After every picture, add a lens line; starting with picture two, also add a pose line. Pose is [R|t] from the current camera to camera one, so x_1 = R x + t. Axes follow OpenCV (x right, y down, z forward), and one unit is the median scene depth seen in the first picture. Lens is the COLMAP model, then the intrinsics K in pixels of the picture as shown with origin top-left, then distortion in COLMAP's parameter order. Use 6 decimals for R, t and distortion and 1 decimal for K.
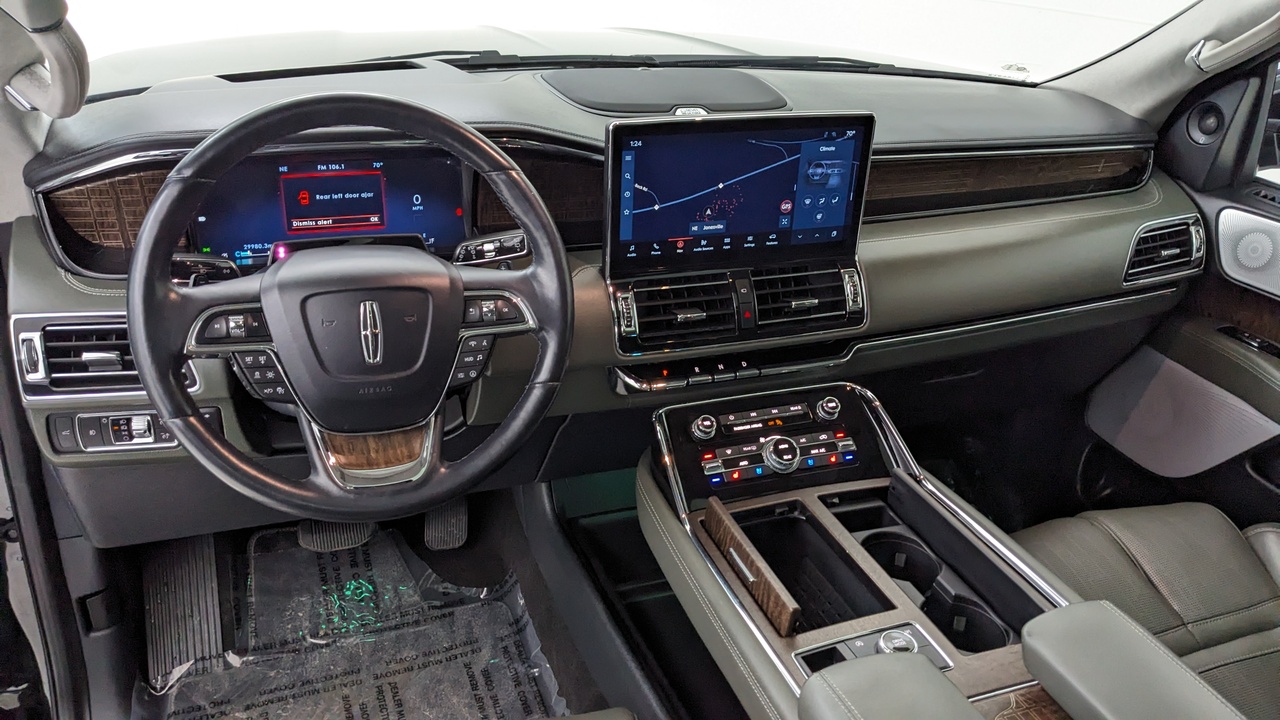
lens RADIAL K [[943.7, 0, 640.0], [0, 943.7, 360.0], [0, 0, 1]] dist [0.020902, -0.007899]
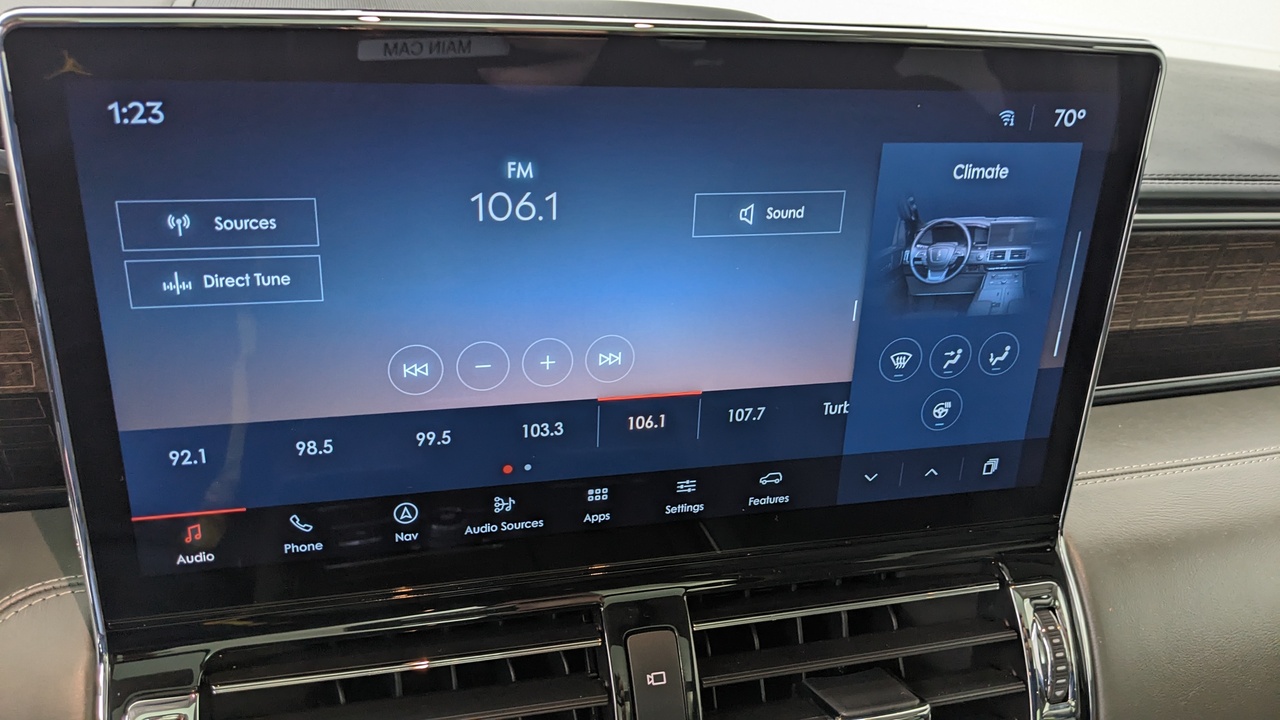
lens RADIAL K [[1102.6, 0, 641.7], [0, 1102.6, 375.8], [0, 0, 1]] dist [0.003614, -0.007866]
pose [[0.997869, 0.035866, -0.054507, 0.120023], [-0.039745, 0.996624, -0.071846, -0.137664], [0.051746, 0.073859, 0.995925, 0.678212]]
